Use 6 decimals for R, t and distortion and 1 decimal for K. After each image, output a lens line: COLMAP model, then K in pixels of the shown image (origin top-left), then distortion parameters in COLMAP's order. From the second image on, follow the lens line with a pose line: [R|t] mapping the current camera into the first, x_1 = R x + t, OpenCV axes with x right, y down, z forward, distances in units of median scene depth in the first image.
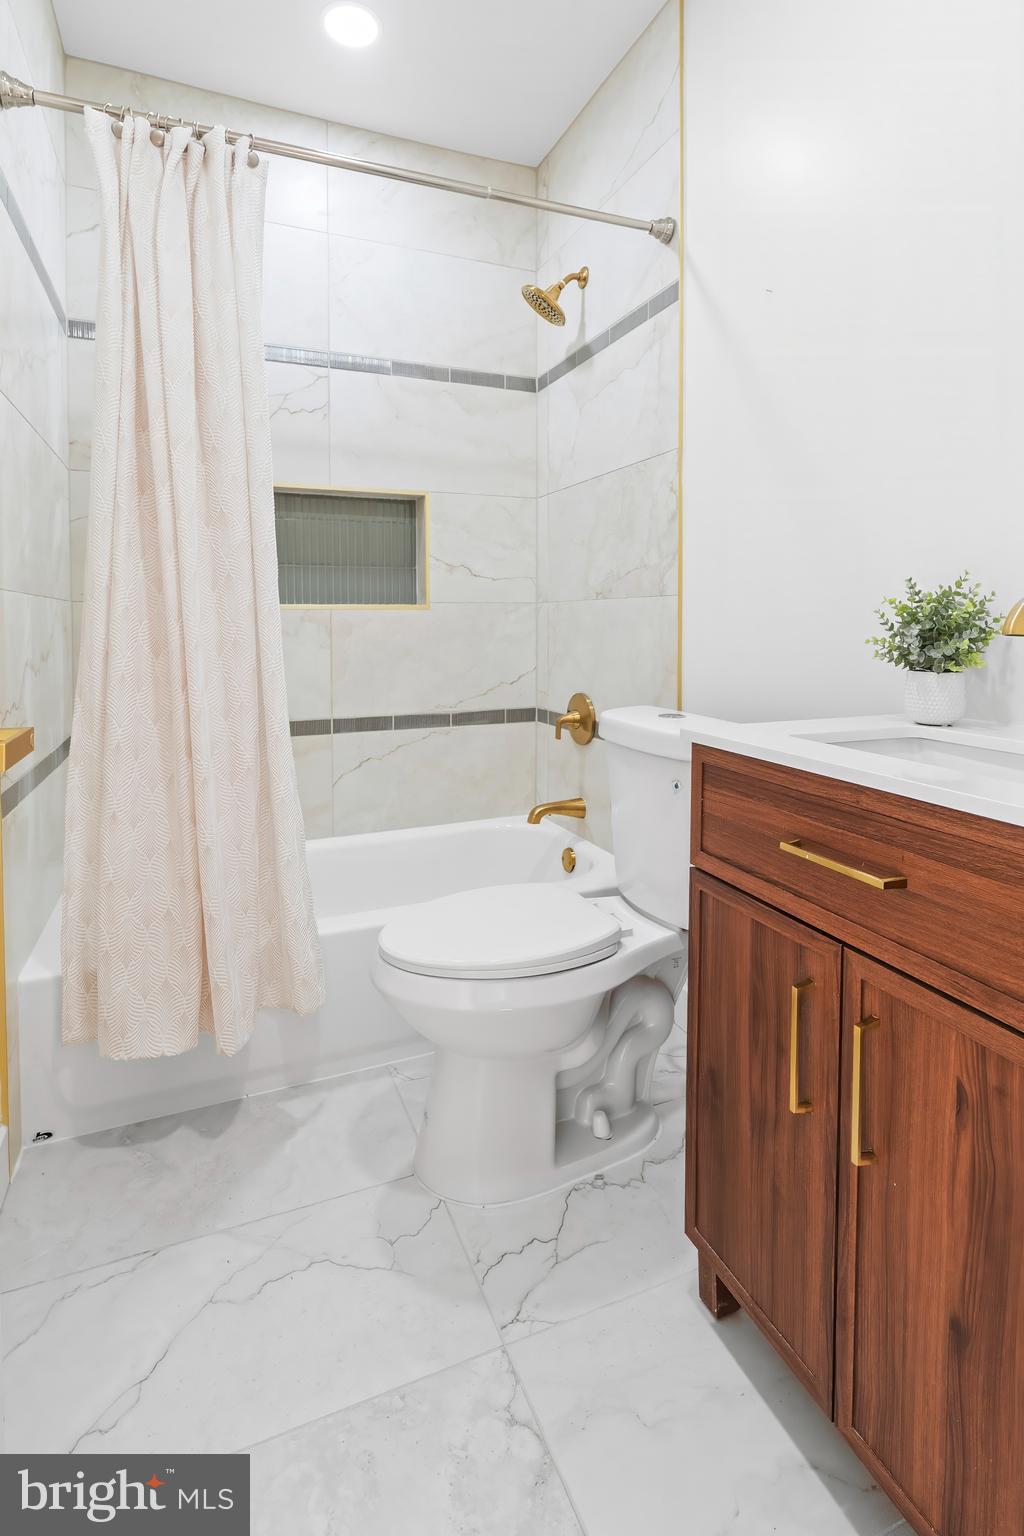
lens RADIAL K [[749.9, 0, 500.8], [0, 749.9, 609.7], [0, 0, 1]] dist [-0.001116, -0.000335]
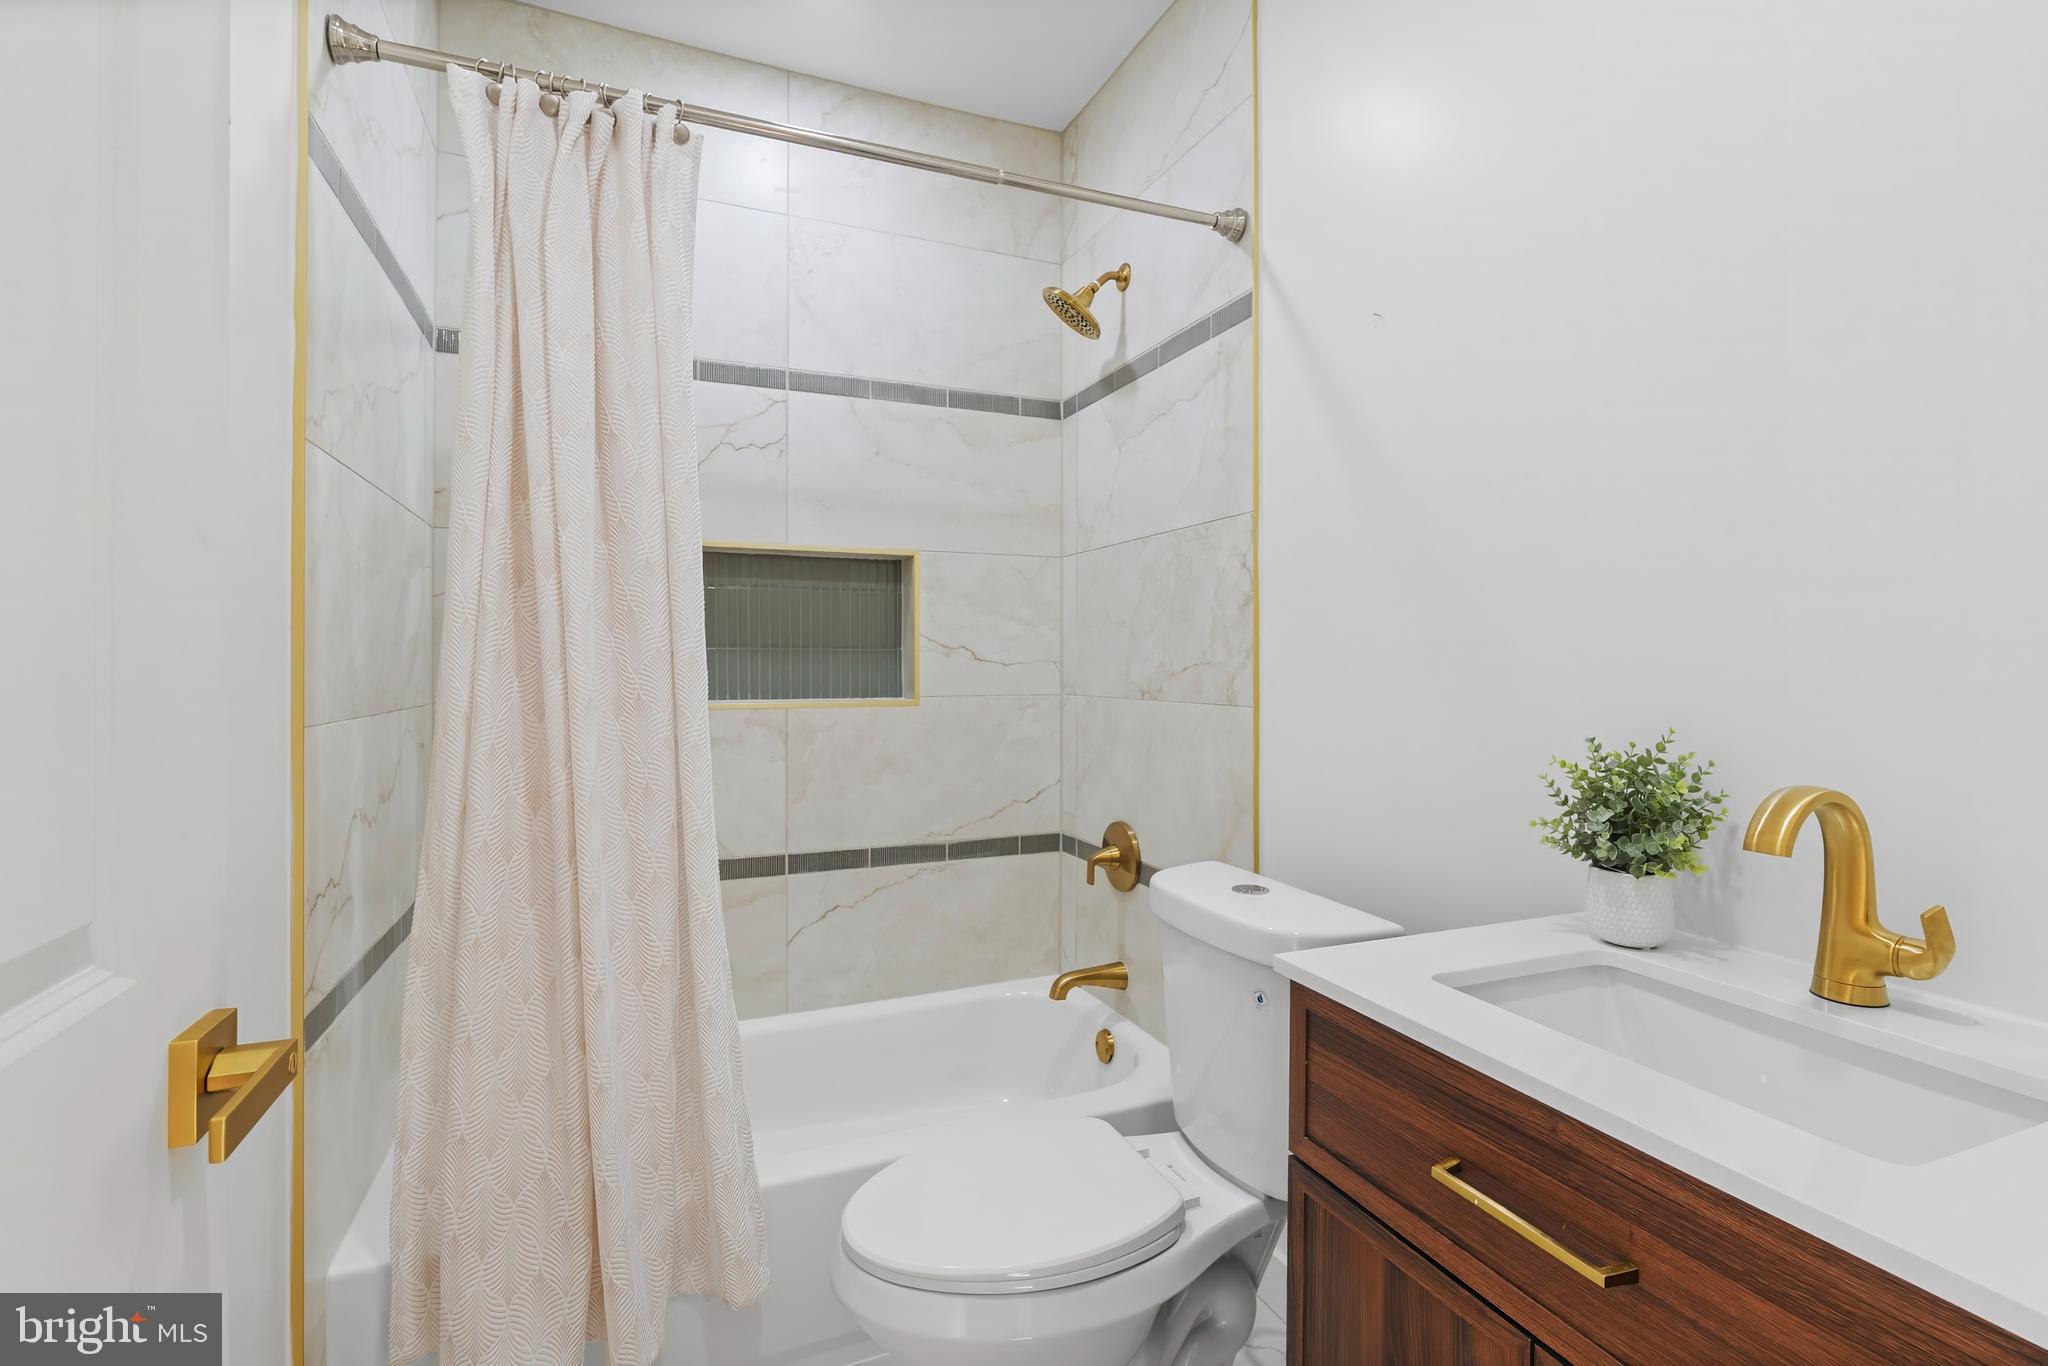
lens RADIAL K [[948.8, 0, 1030.3], [0, 948.8, 622.0], [0, 0, 1]] dist [-0.000353, -0.000293]
pose [[0.999808, 0.002232, 0.019459, -0.003957], [-0.001507, 0.999306, -0.037209, -0.083966], [-0.019529, 0.037172, 0.999118, 0.076160]]
